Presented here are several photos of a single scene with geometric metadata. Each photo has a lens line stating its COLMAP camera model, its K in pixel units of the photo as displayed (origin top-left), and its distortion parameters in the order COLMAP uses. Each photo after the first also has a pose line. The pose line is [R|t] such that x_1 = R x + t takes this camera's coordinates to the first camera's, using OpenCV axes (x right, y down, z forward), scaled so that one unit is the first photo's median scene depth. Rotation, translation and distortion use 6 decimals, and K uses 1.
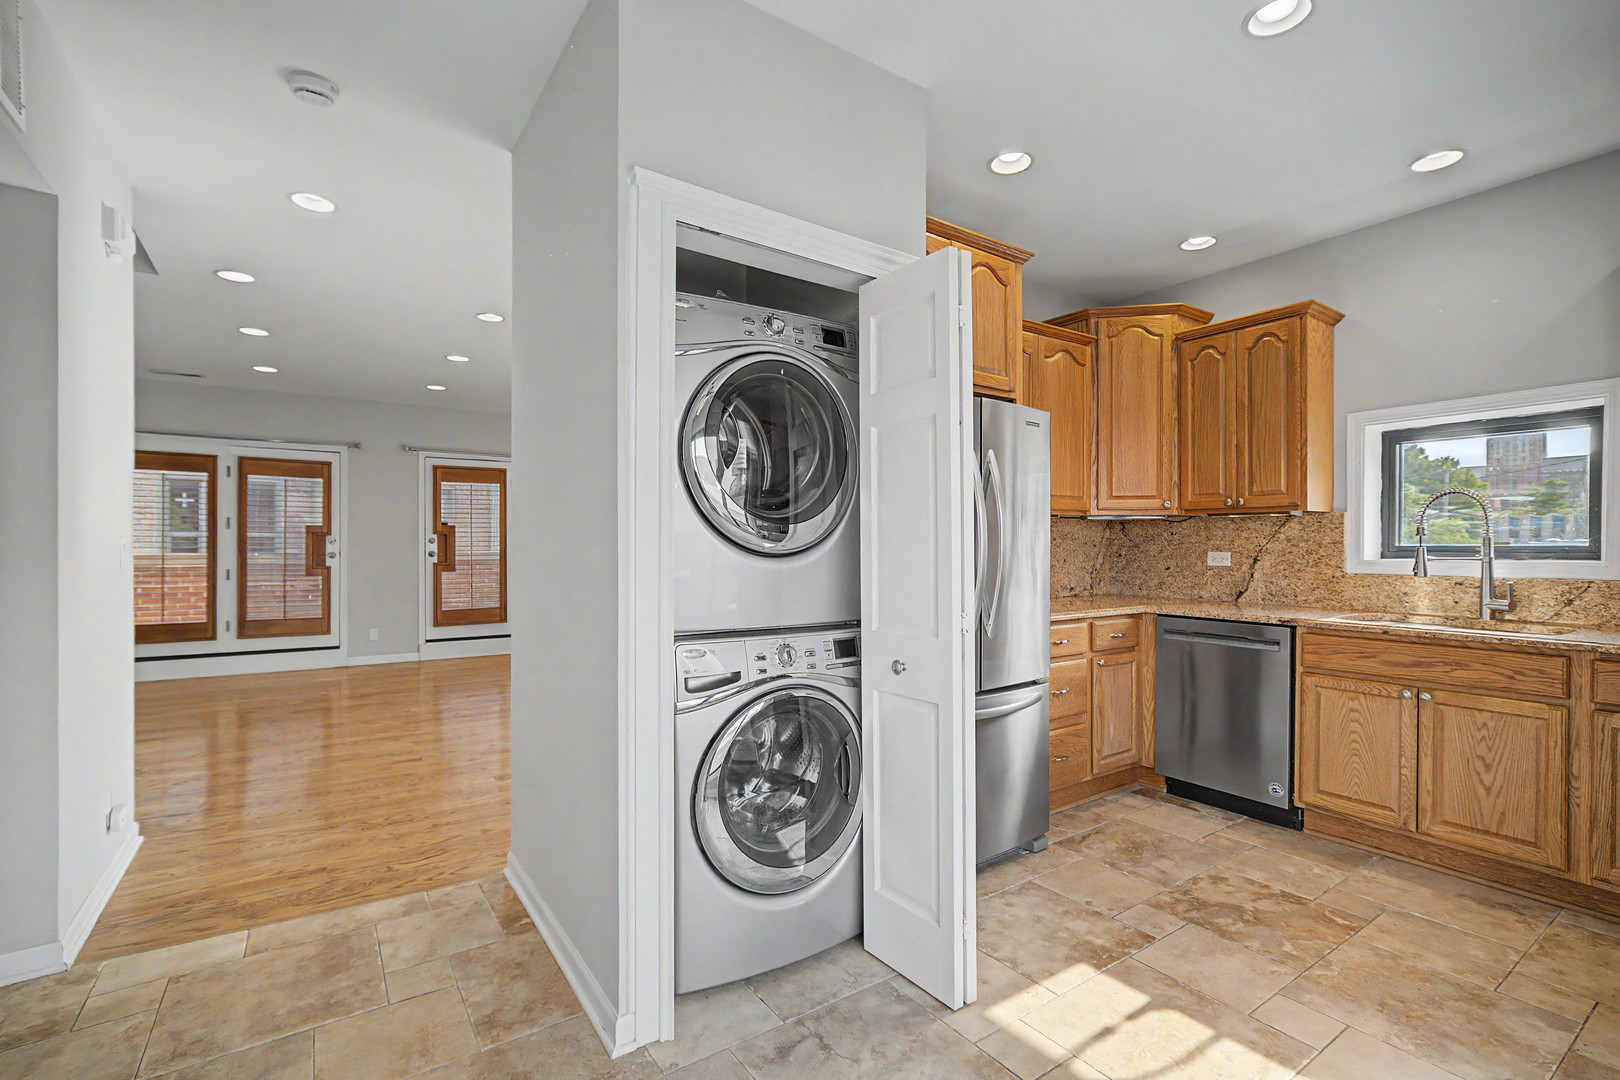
lens RADIAL K [[734.3, 0, 814.8], [0, 734.3, 548.9], [0, 0, 1]] dist [-0.021019, 0.012691]
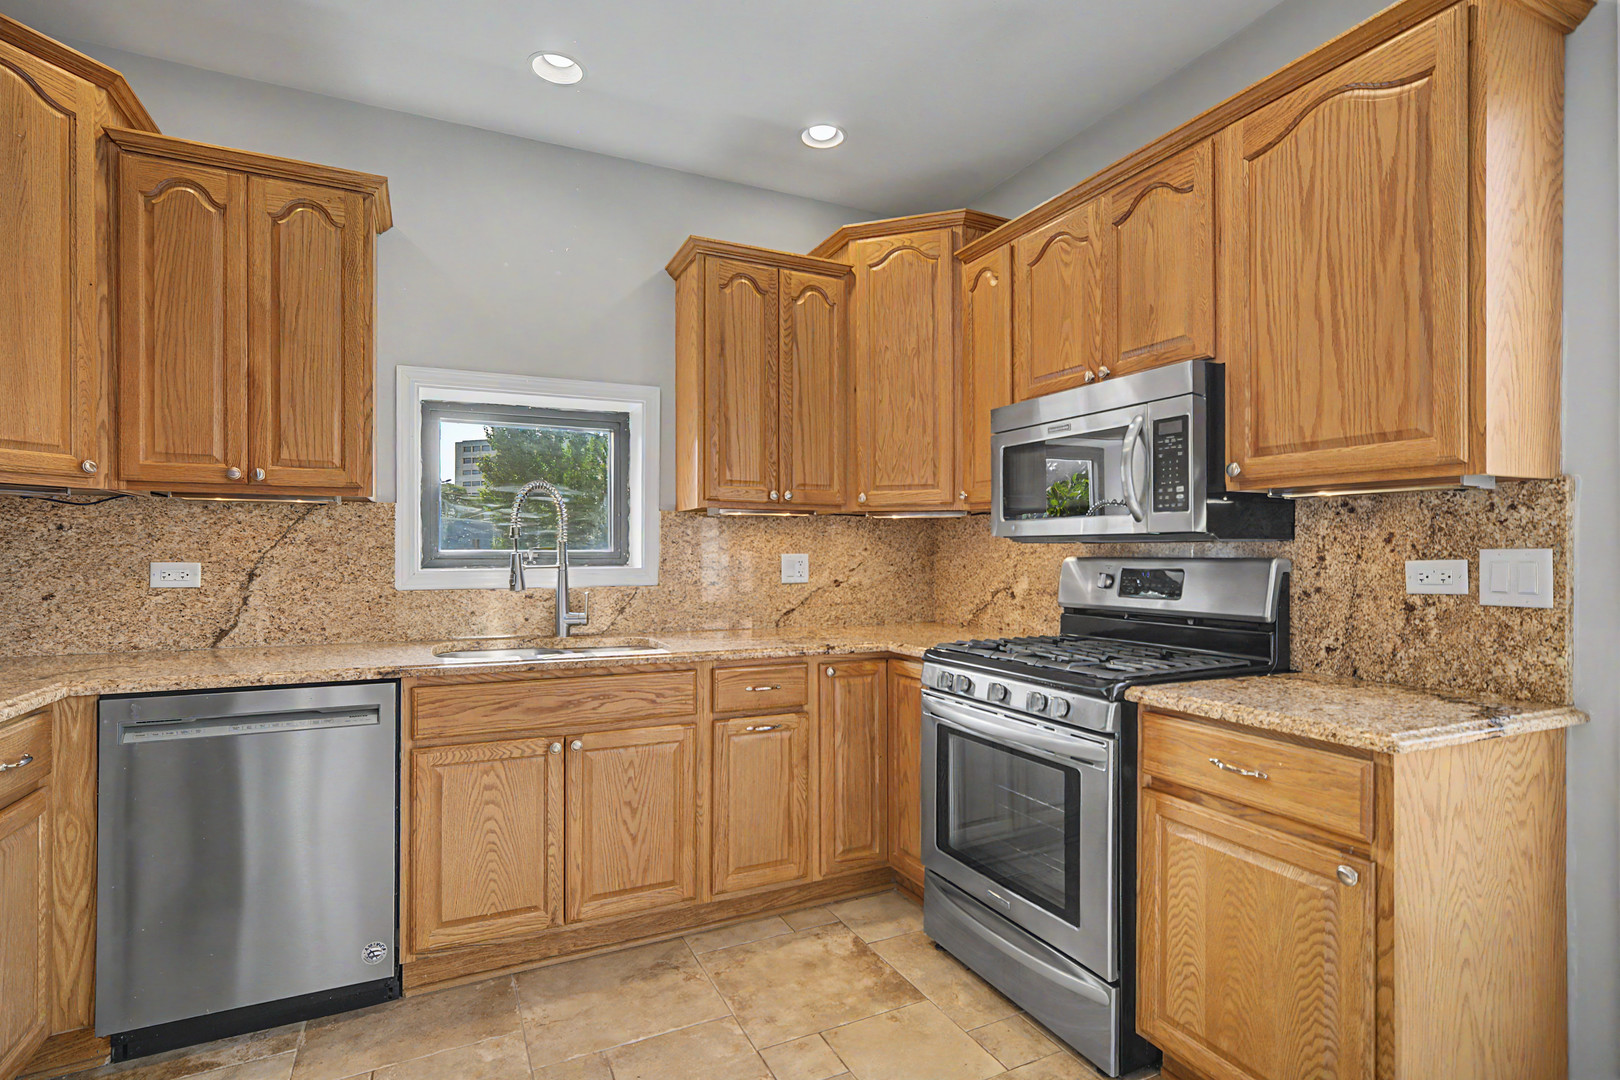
lens RADIAL K [[792.1, 0, 812.5], [0, 792.1, 550.5], [0, 0, 1]] dist [-0.022959, 0.019728]
pose [[0.151069, 0.002719, 0.988519, 0.040339], [0.006469, 0.999972, -0.003739, 0.000481], [-0.988502, 0.006960, 0.151047, 0.547116]]
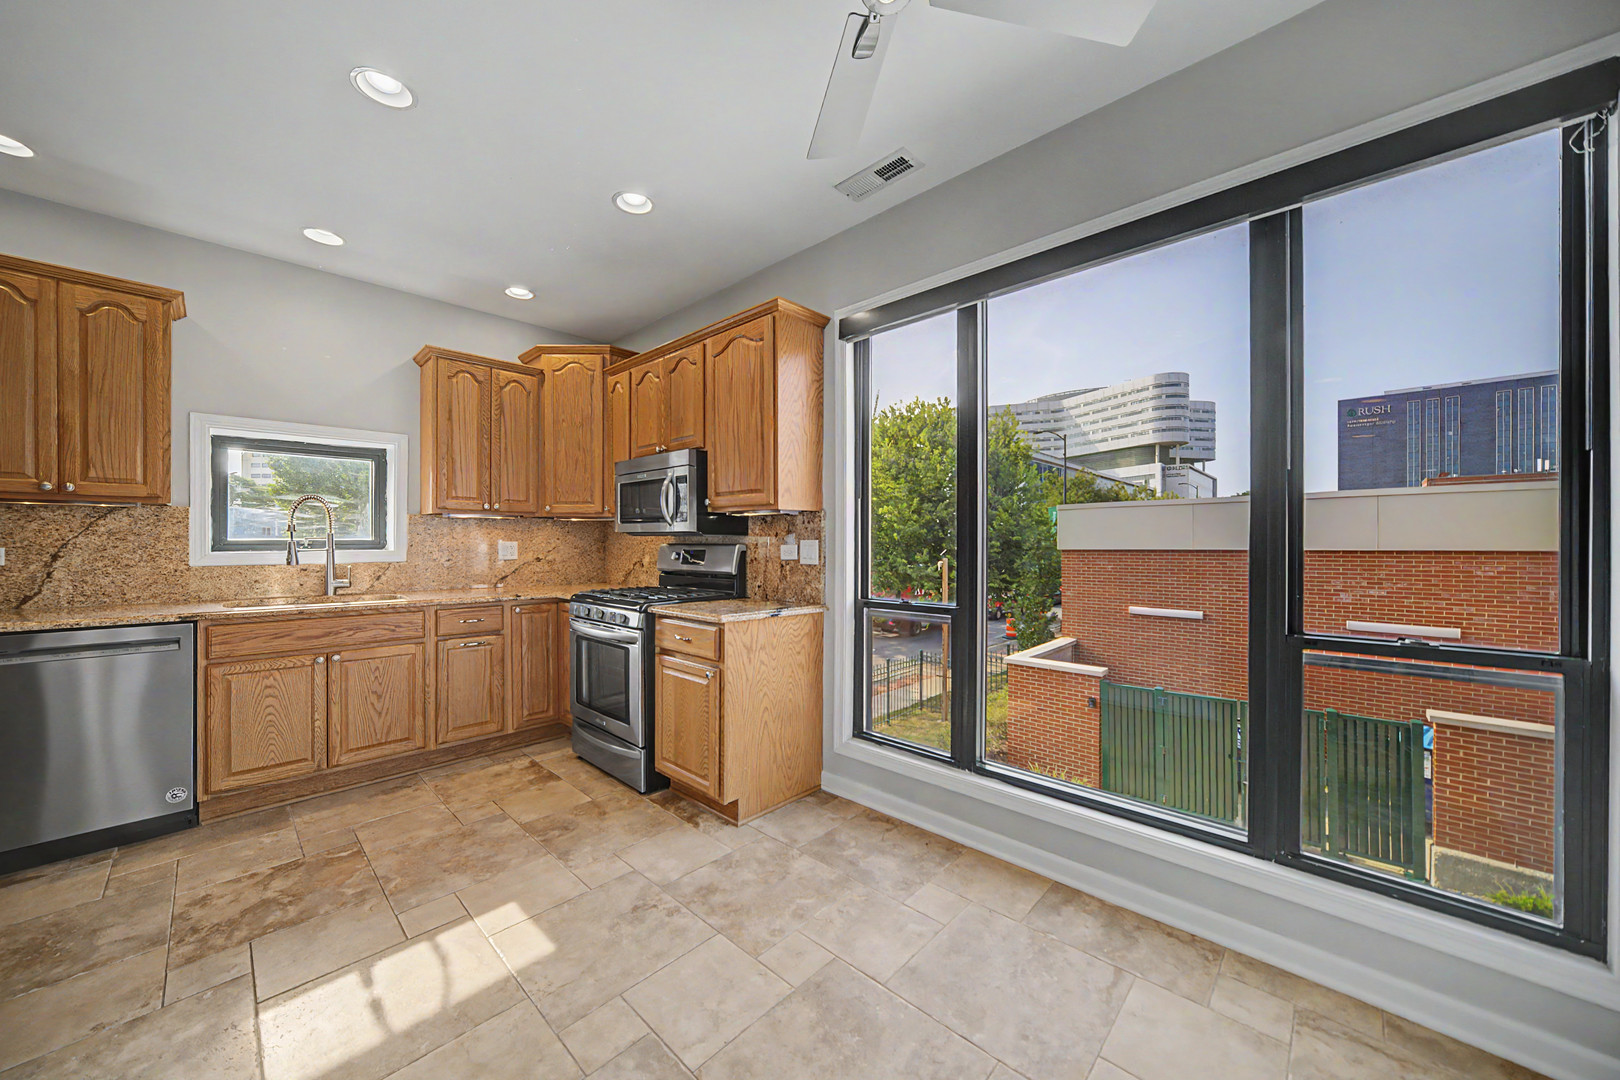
lens RADIAL K [[578.6, 0, 814.3], [0, 578.6, 542.3], [0, 0, 1]] dist [-0.020769, 0.005941]
pose [[-0.209013, -0.003023, 0.977908, -0.272983], [0.004844, 0.999980, 0.004126, 0.000392], [-0.977901, 0.005600, -0.208994, 0.342603]]
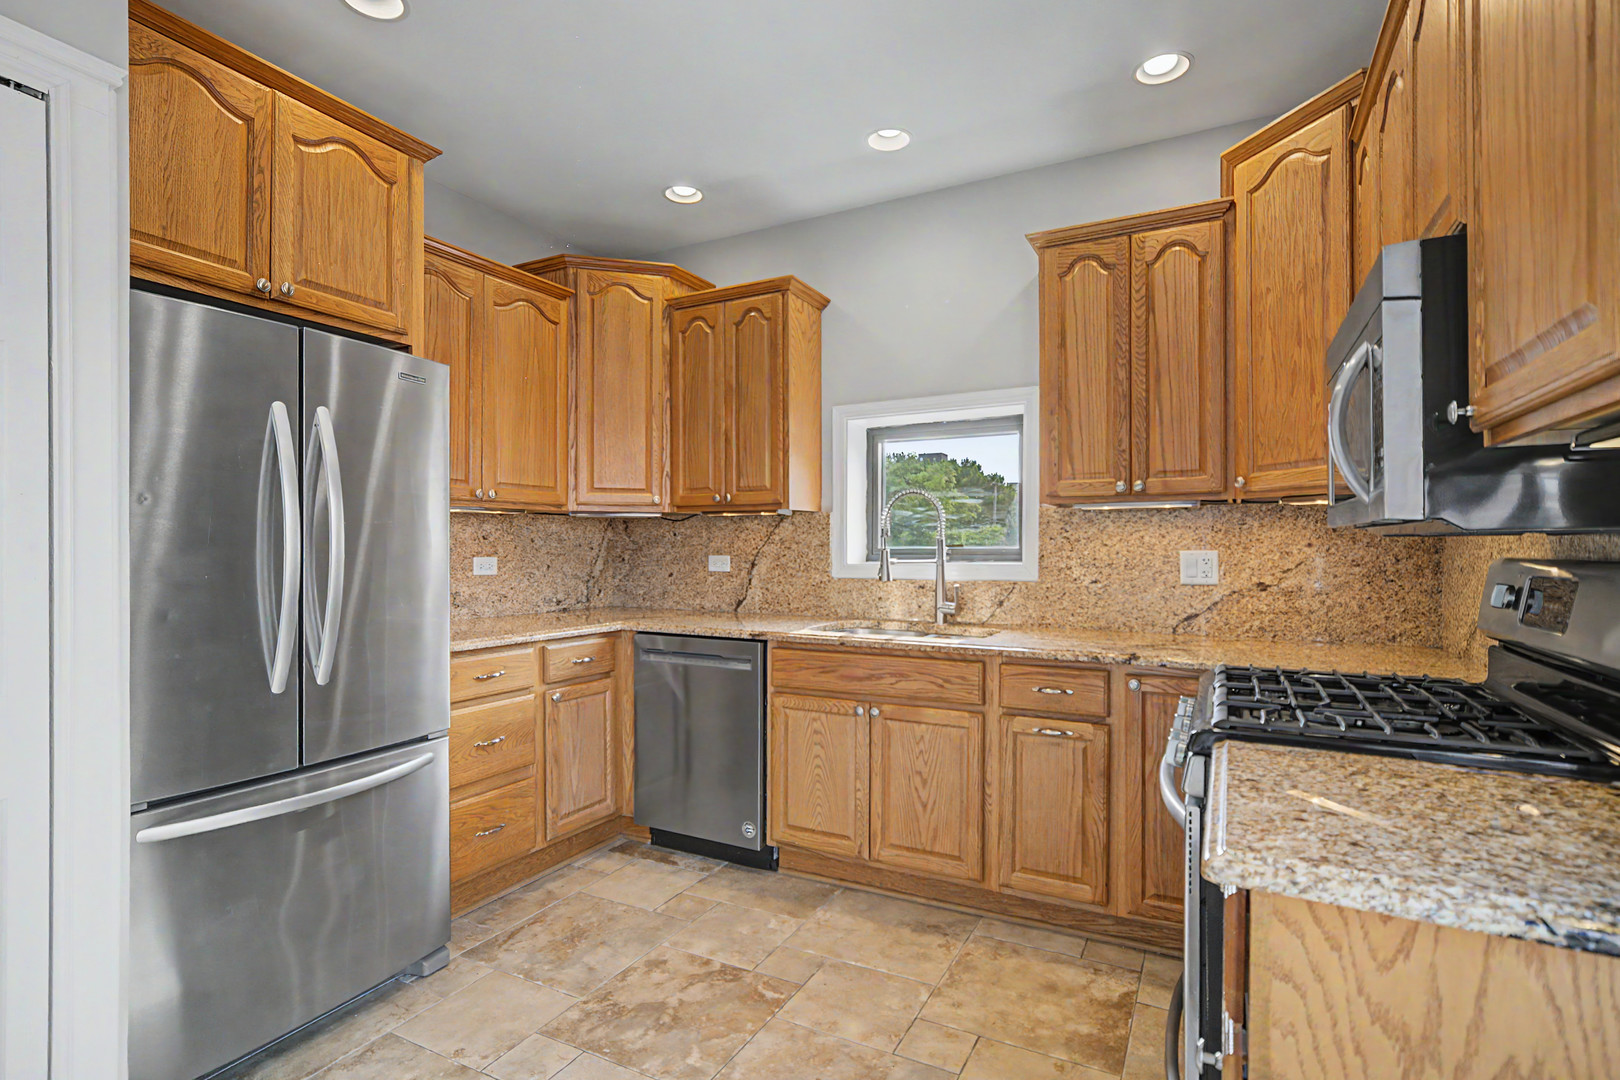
lens RADIAL K [[792.1, 0, 812.5], [0, 792.1, 550.5], [0, 0, 1]] dist [-0.022959, 0.019728]
pose [[0.885683, -0.002619, 0.464283, 0.268709], [0.004059, 0.999990, -0.002102, 0.000711], [-0.464273, 0.003746, 0.885684, 0.133297]]
